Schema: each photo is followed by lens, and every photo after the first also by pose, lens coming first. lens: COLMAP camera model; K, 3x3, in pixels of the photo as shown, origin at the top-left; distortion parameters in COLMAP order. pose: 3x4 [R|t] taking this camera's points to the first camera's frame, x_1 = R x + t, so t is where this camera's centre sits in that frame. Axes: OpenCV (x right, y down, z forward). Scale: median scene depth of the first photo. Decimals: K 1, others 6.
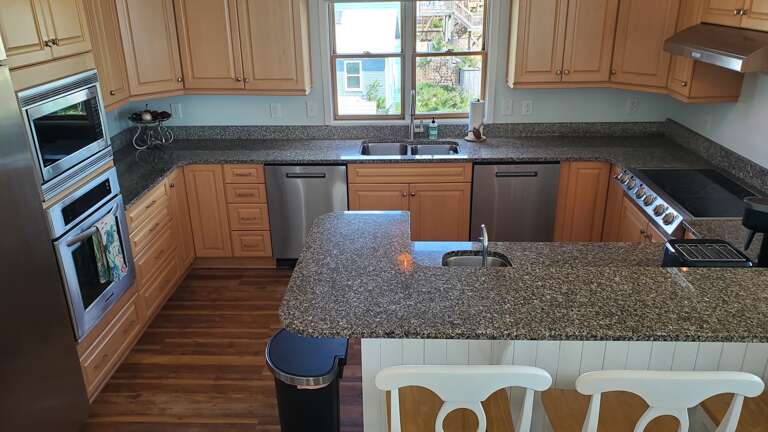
lens RADIAL K [[584.3, 0, 384.0], [0, 584.3, 216.0], [0, 0, 1]] dist [0.001969, 0.008502]
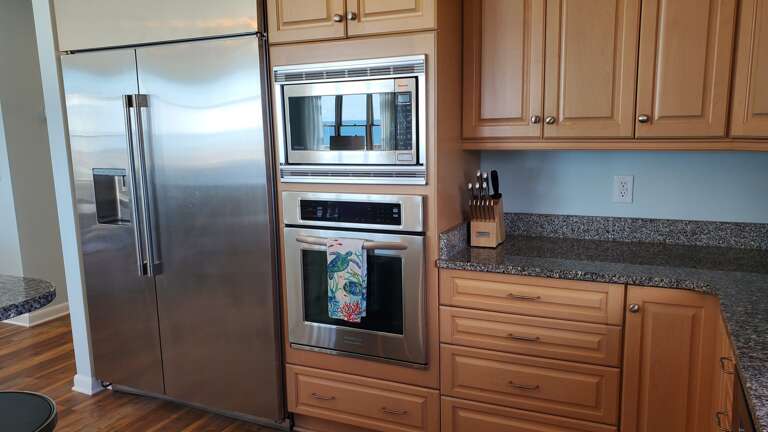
lens RADIAL K [[584.3, 0, 384.0], [0, 584.3, 216.0], [0, 0, 1]] dist [0.001969, 0.008502]
pose [[-0.401654, 0.179821, -0.897964, 0.221209], [-0.308727, 0.896548, 0.317630, -0.320640], [0.862184, 0.404803, -0.304586, 1.406543]]
